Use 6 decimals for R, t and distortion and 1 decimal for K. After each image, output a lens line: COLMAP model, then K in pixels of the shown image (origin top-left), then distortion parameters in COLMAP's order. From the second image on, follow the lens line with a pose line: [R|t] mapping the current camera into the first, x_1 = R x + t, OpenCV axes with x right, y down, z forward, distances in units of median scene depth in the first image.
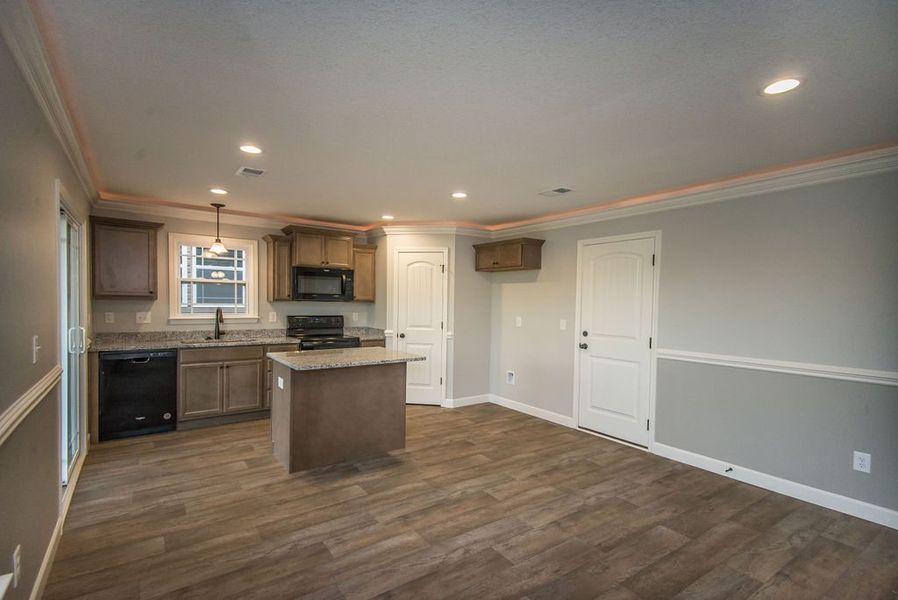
lens RADIAL K [[432.1, 0, 453.1], [0, 432.1, 316.7], [0, 0, 1]] dist [0.038873, -0.000812]
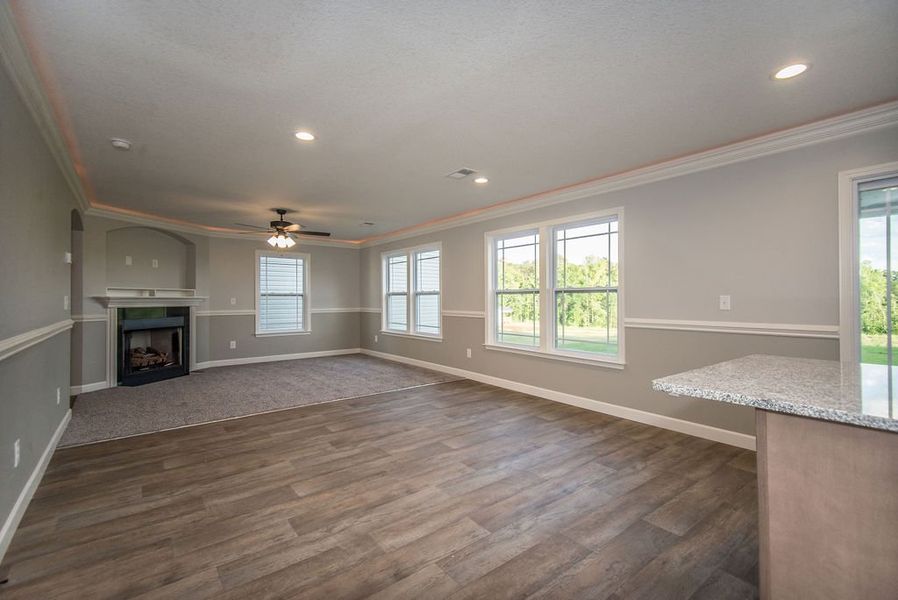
lens RADIAL K [[395.0, 0, 452.9], [0, 395.0, 296.4], [0, 0, 1]] dist [0.034460, -0.000140]
pose [[-0.999019, -0.015617, -0.041433, 0.104076], [-0.016830, 0.999435, 0.029089, 0.006858], [0.040955, 0.029758, -0.998718, 1.054265]]
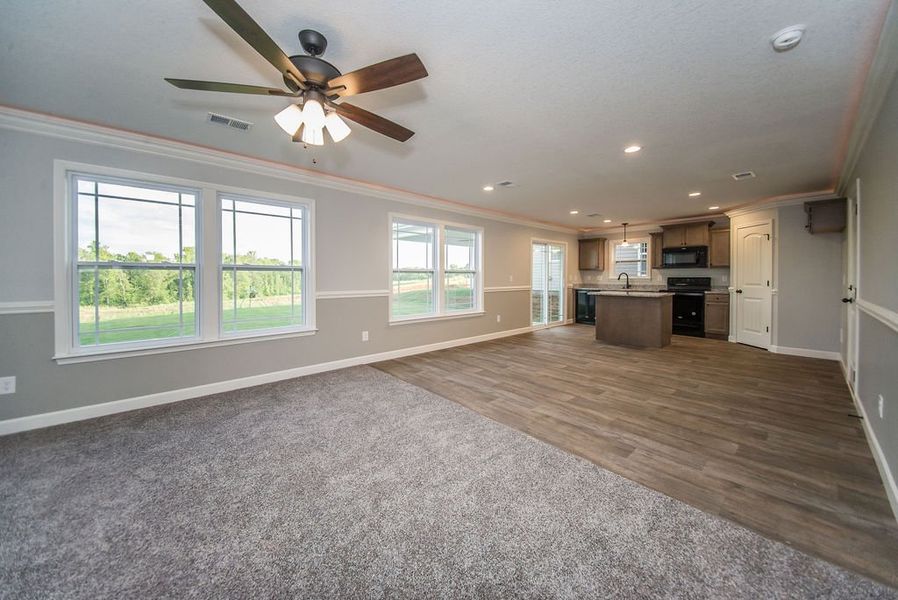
lens RADIAL K [[321.5, 0, 436.6], [0, 321.5, 280.3], [0, 0, 1]] dist [0.001326, -0.005216]
pose [[0.081640, -0.007842, -0.996631, 0.908164], [-0.034297, 0.999355, -0.010673, 0.060677], [0.996072, 0.035053, 0.081319, -0.007980]]
